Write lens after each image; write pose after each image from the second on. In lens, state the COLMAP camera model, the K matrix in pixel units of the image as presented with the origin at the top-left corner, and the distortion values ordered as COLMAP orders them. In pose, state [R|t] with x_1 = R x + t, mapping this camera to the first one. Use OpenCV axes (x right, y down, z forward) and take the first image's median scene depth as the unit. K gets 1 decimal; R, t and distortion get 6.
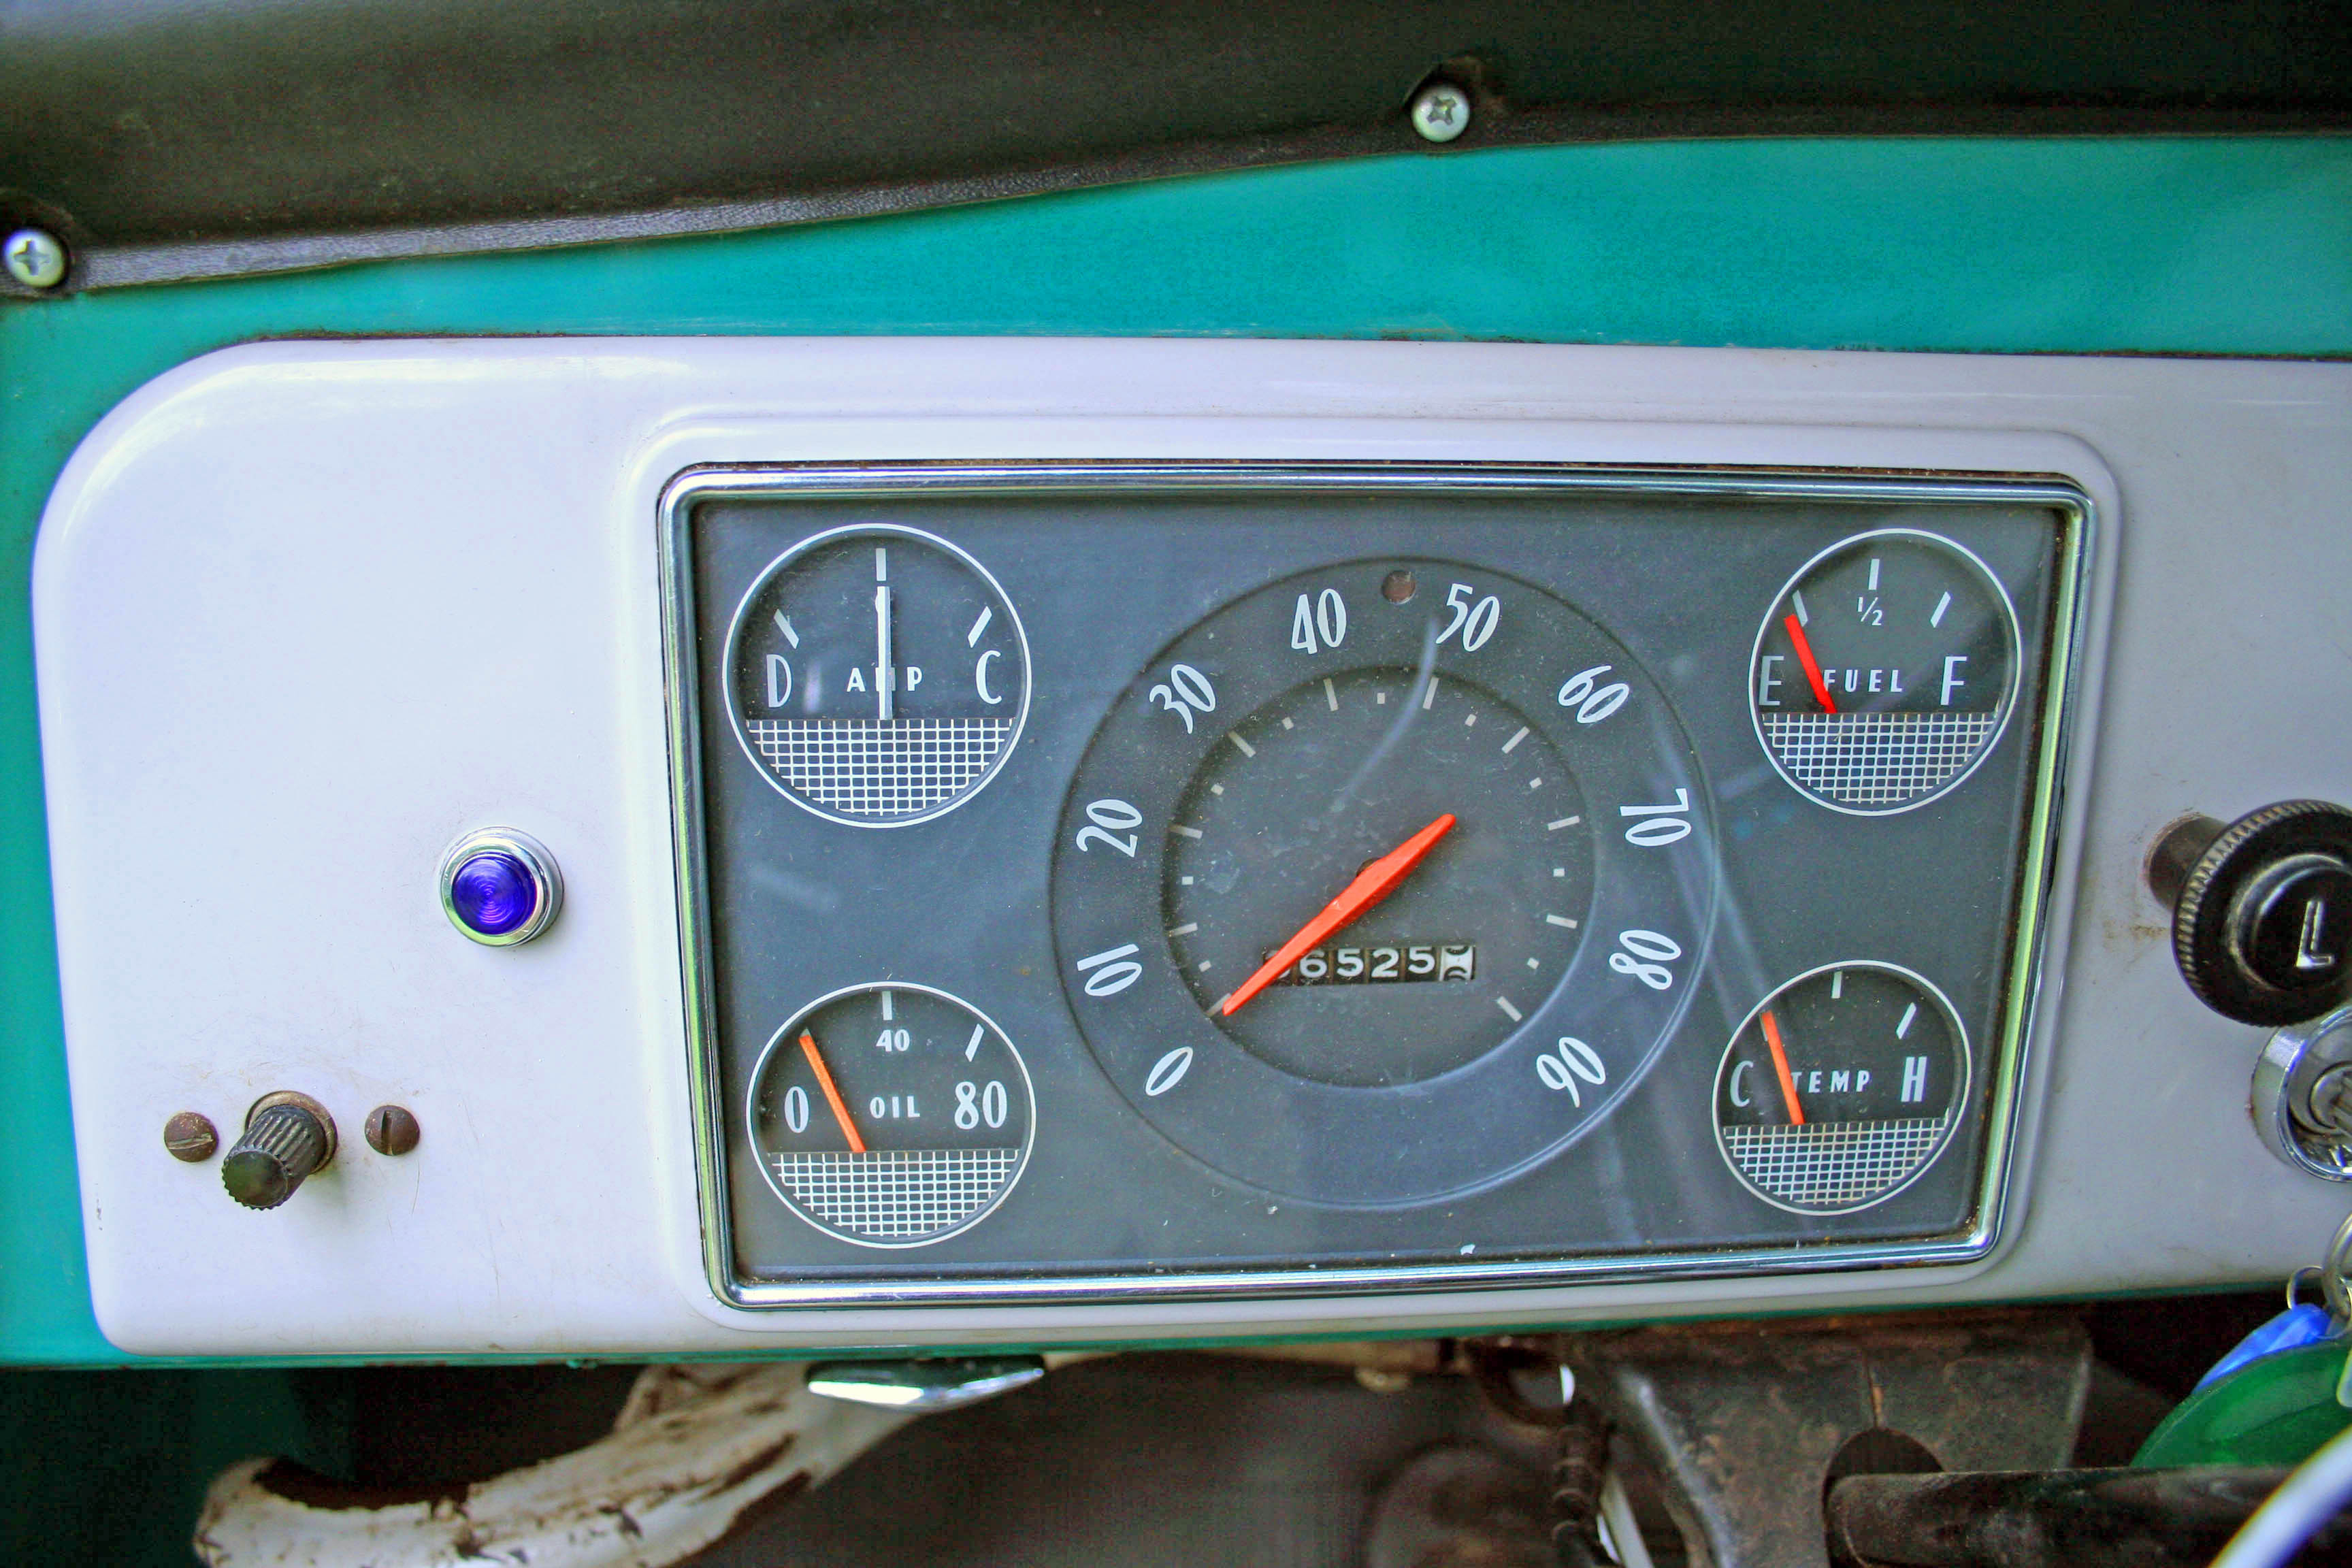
lens RADIAL K [[1939.8, 0, 1171.0], [0, 1939.8, 789.1], [0, 0, 1]] dist [-0.118490, -0.001935]
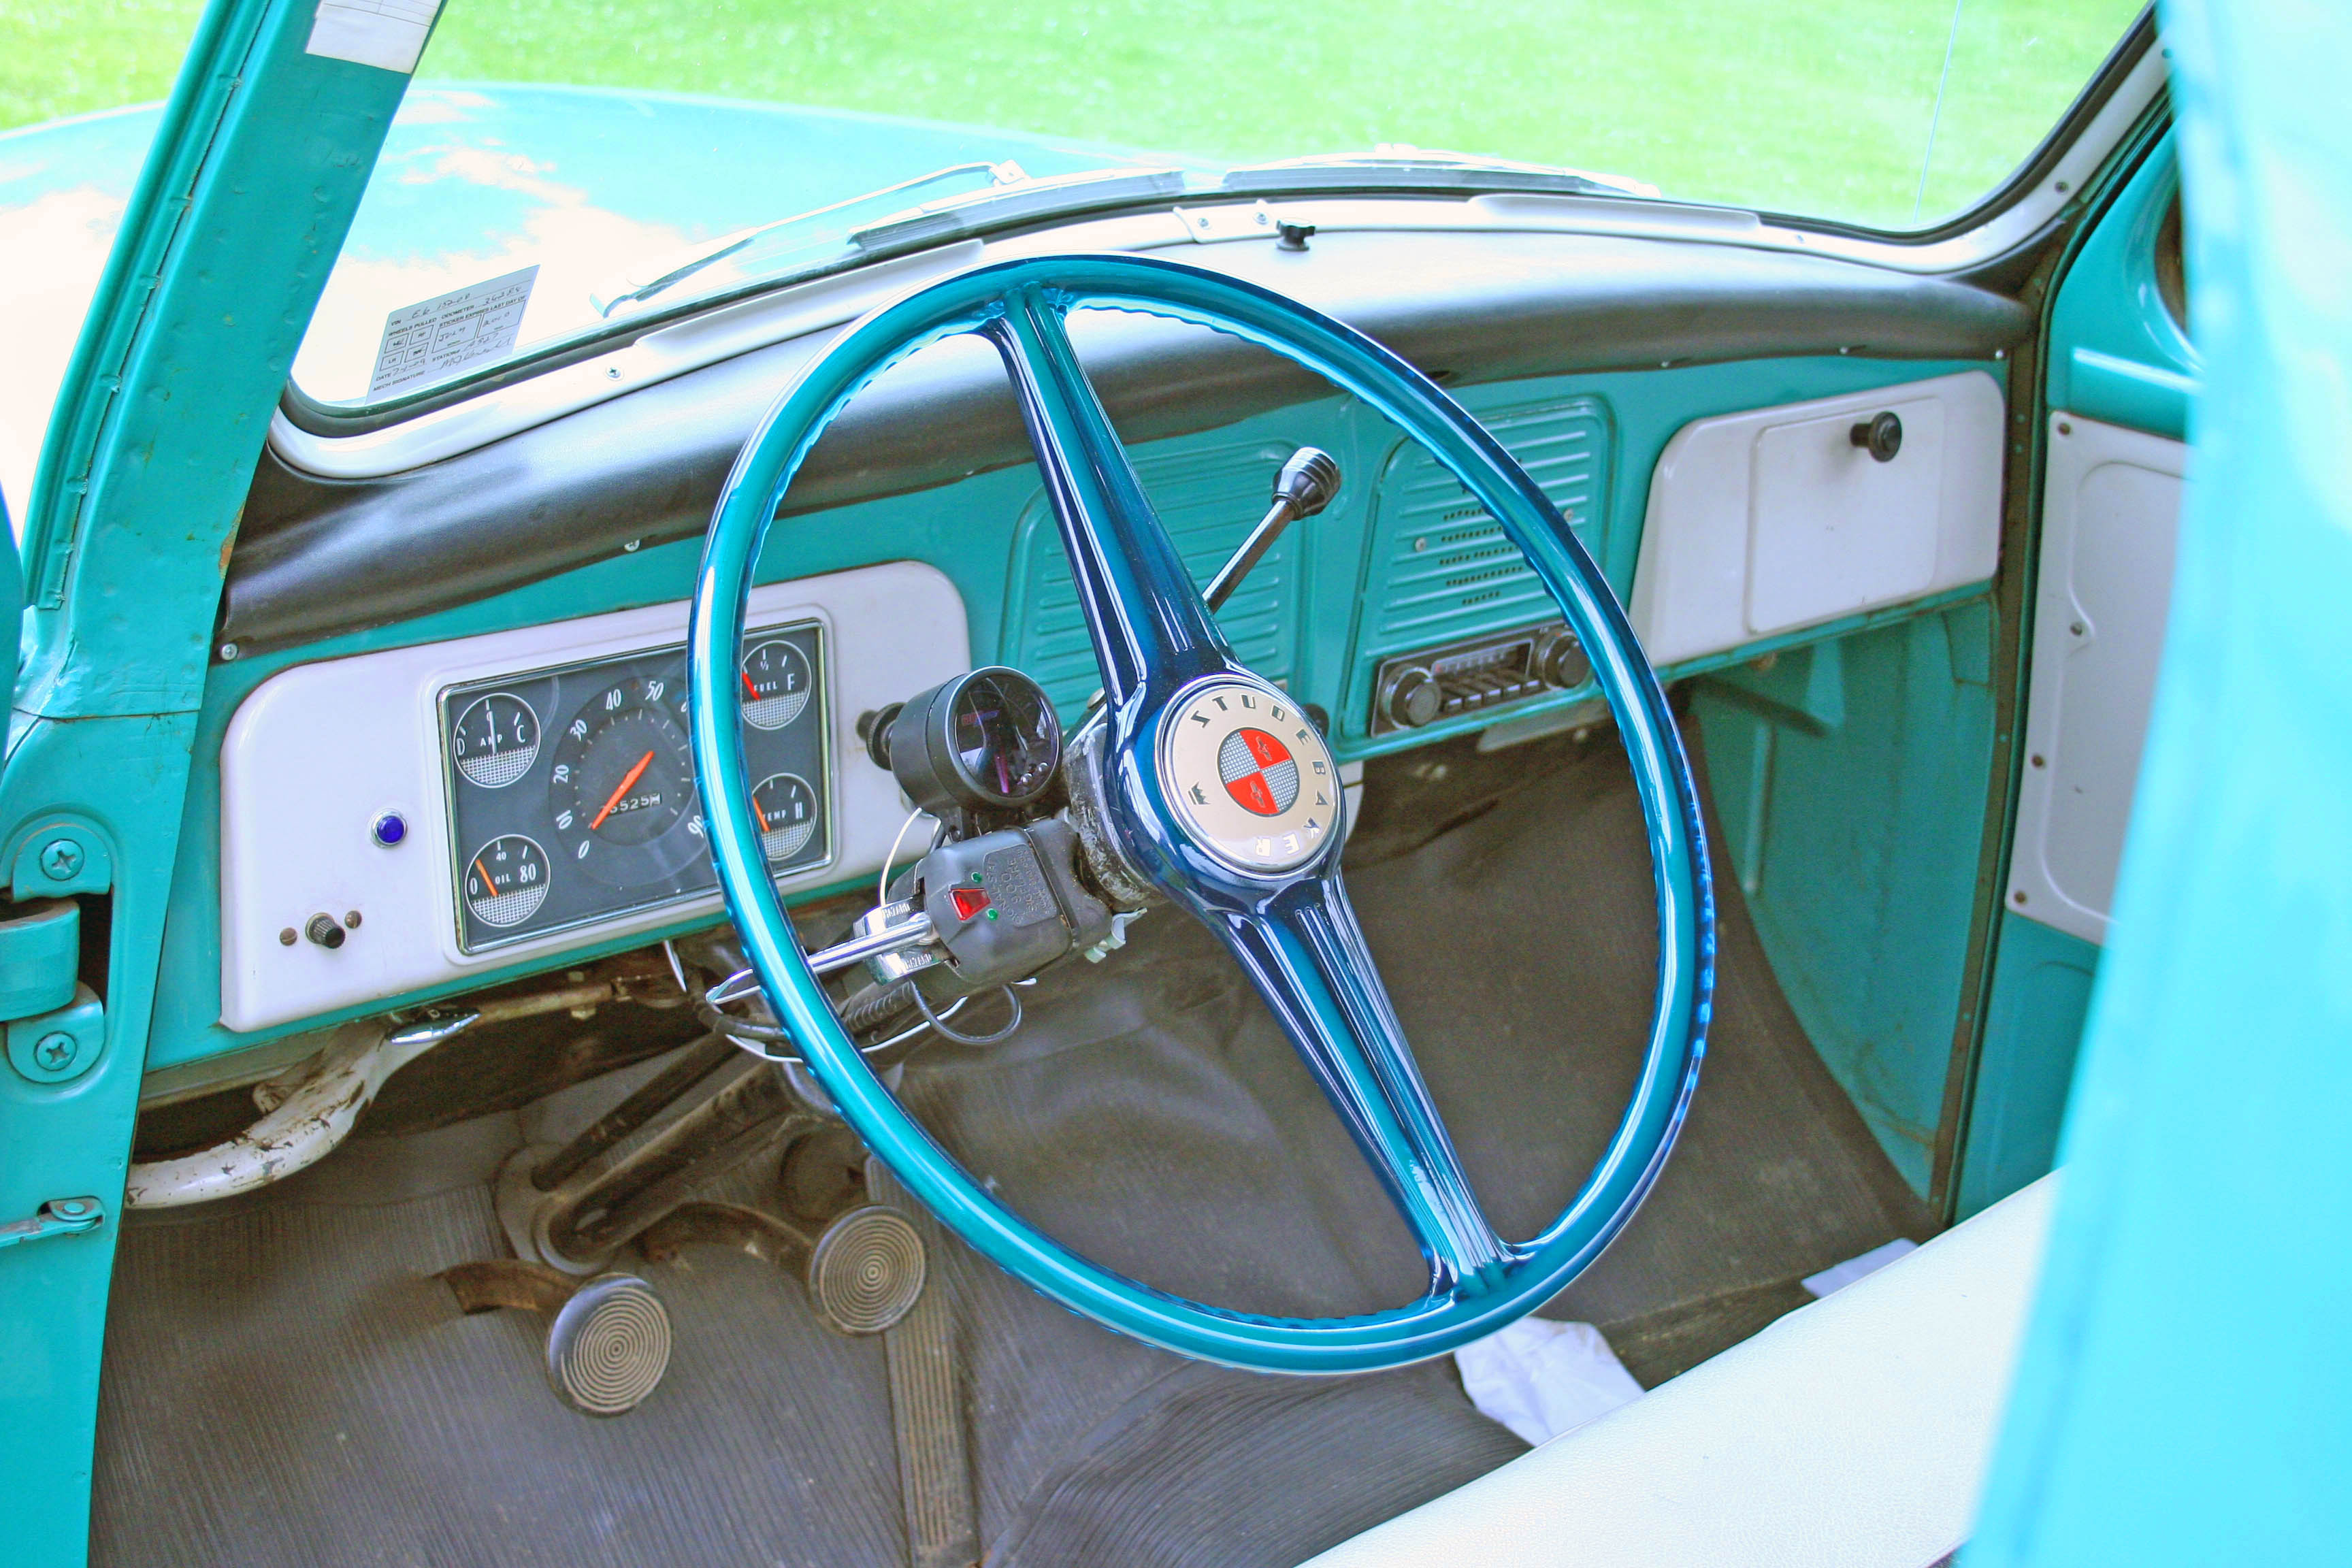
lens RADIAL K [[2850.8, 0, 1176.5], [0, 2850.8, 785.0], [0, 0, 1]] dist [-0.009125, 0.000000]
pose [[0.807604, -0.181922, 0.560964, -1.772284], [0.161707, 0.983083, 0.086011, -0.194082], [-0.567122, 0.021249, 0.823360, -3.288038]]
